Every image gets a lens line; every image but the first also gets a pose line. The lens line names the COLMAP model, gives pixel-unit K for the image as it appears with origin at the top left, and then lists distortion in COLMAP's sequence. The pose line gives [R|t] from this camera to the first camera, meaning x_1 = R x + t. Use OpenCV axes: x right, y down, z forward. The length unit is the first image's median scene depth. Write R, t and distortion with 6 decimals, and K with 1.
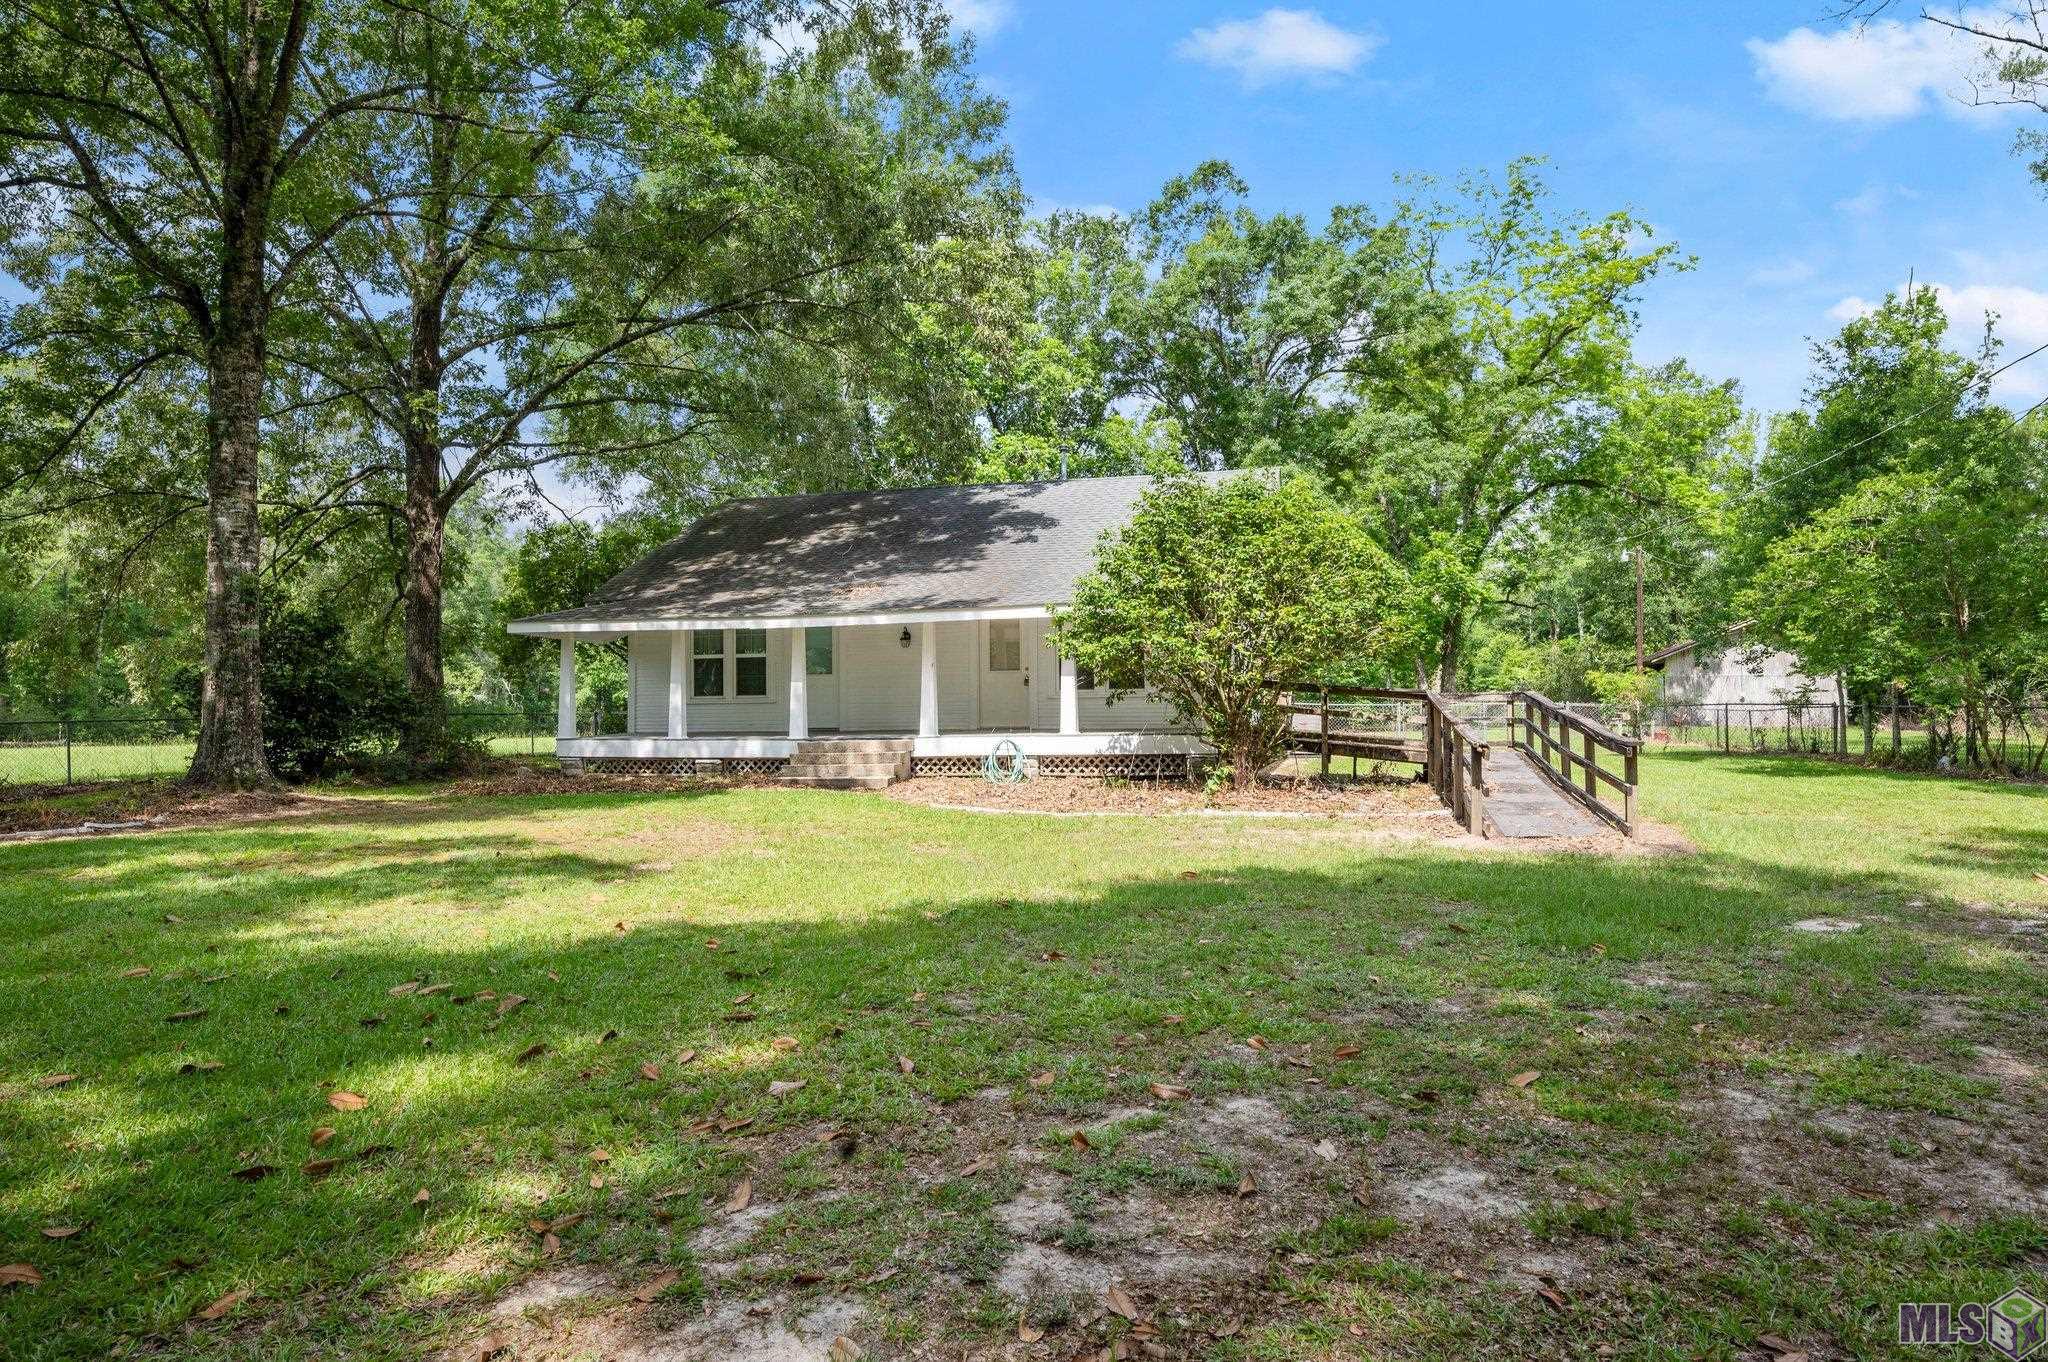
lens RADIAL K [[1254.7, 0, 1024.0], [0, 1254.7, 681.0], [0, 0, 1]] dist [0.001037, 0.000281]
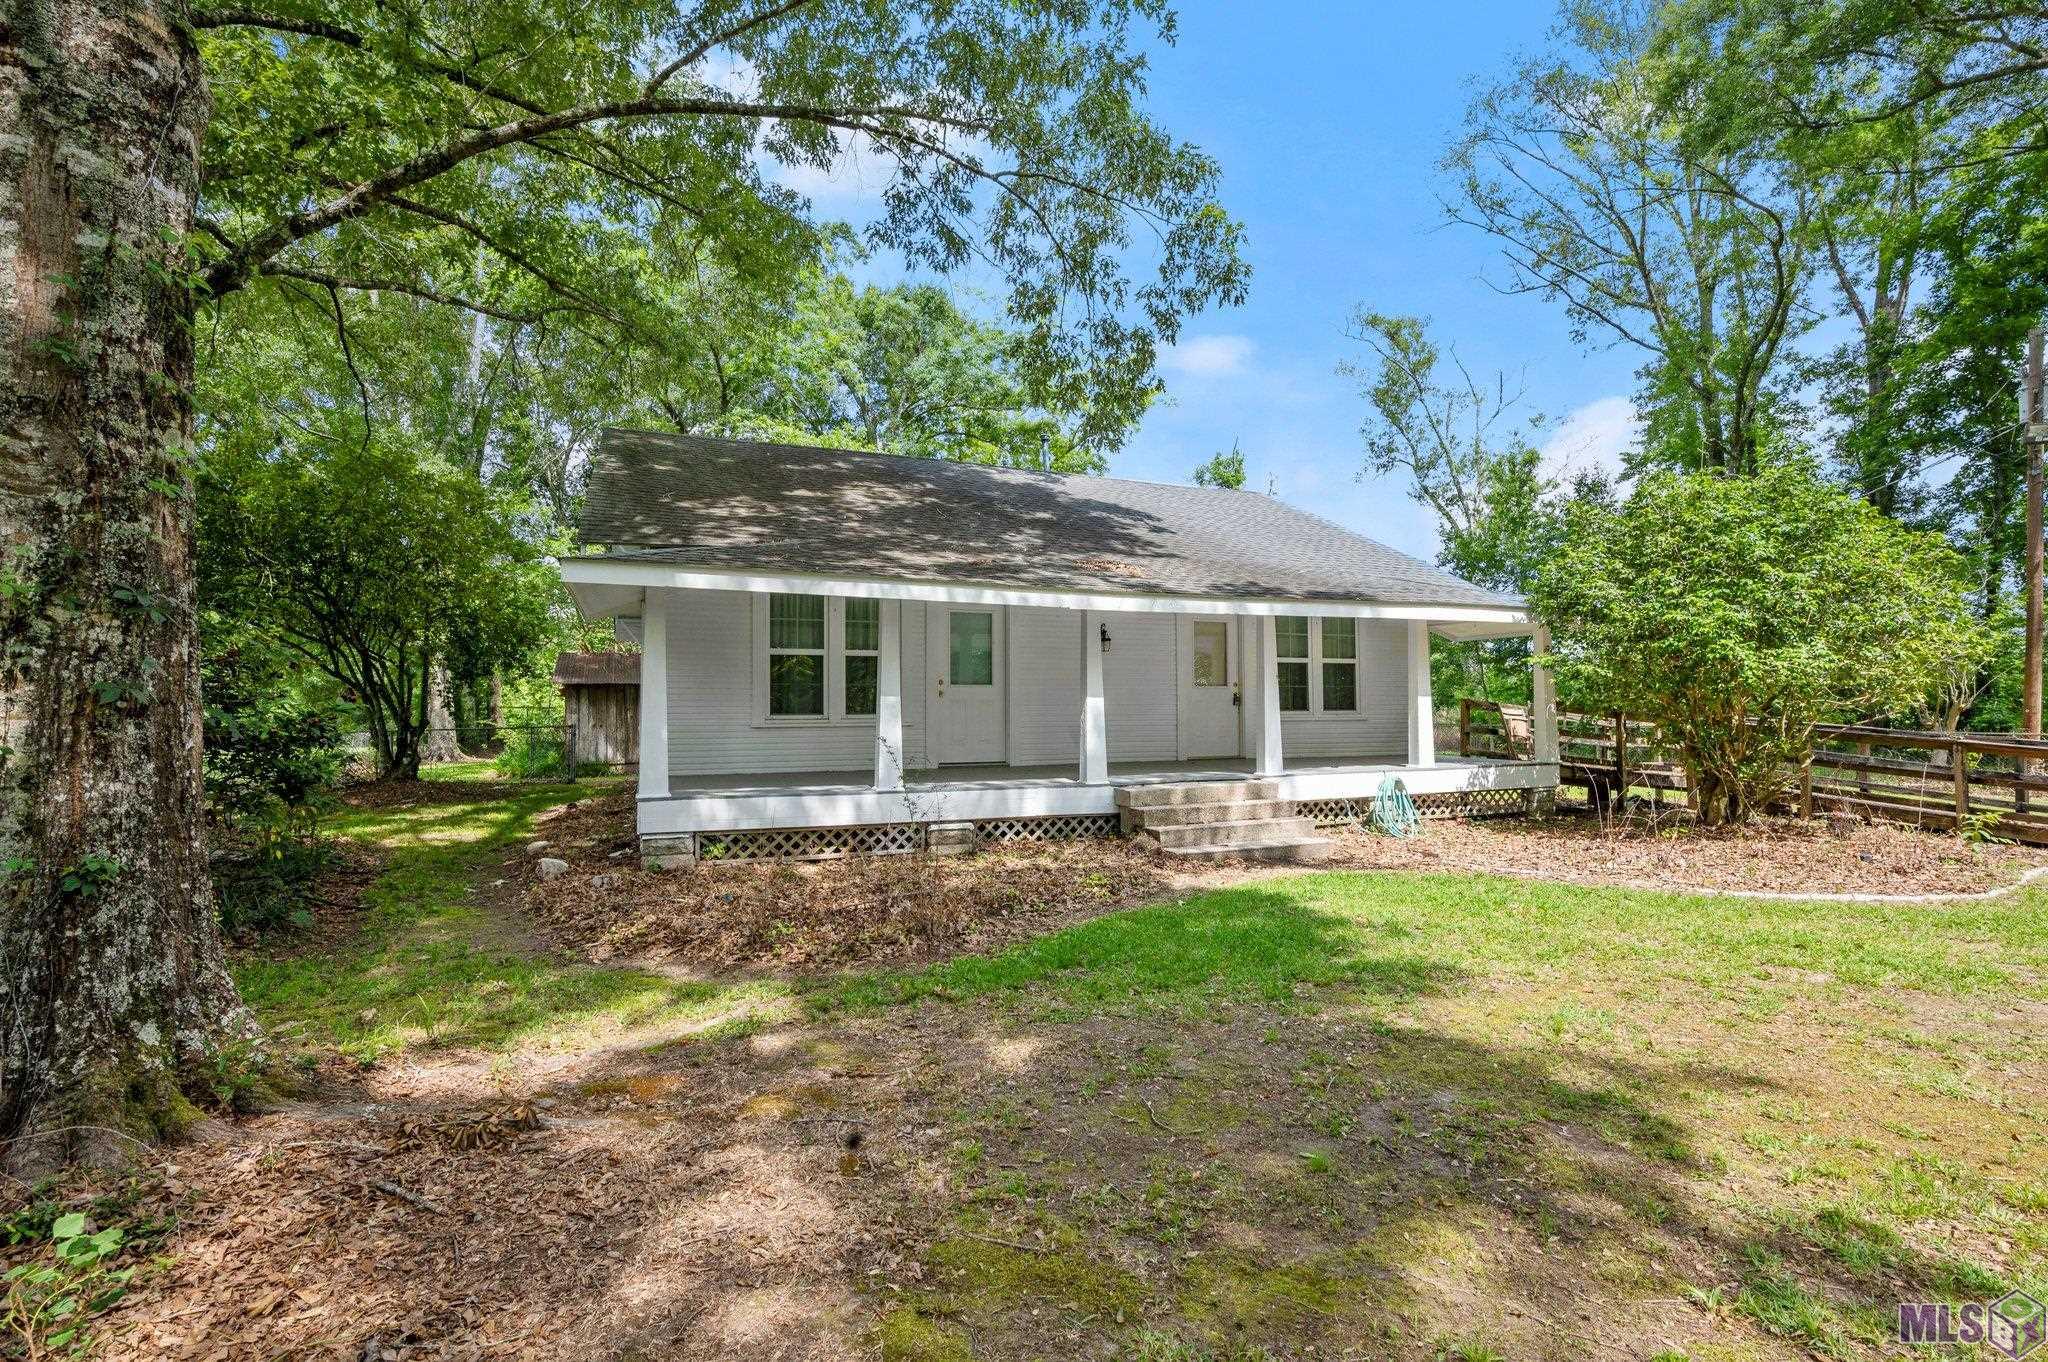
lens RADIAL K [[939.4, 0, 1024.0], [0, 939.4, 681.0], [0, 0, 1]] dist [0.019296, 0.000092]
pose [[0.784145, 0.027074, 0.619987, -0.508060], [-0.014559, 0.999575, -0.025236, 0.005759], [-0.620407, 0.010763, 0.784206, 0.628802]]
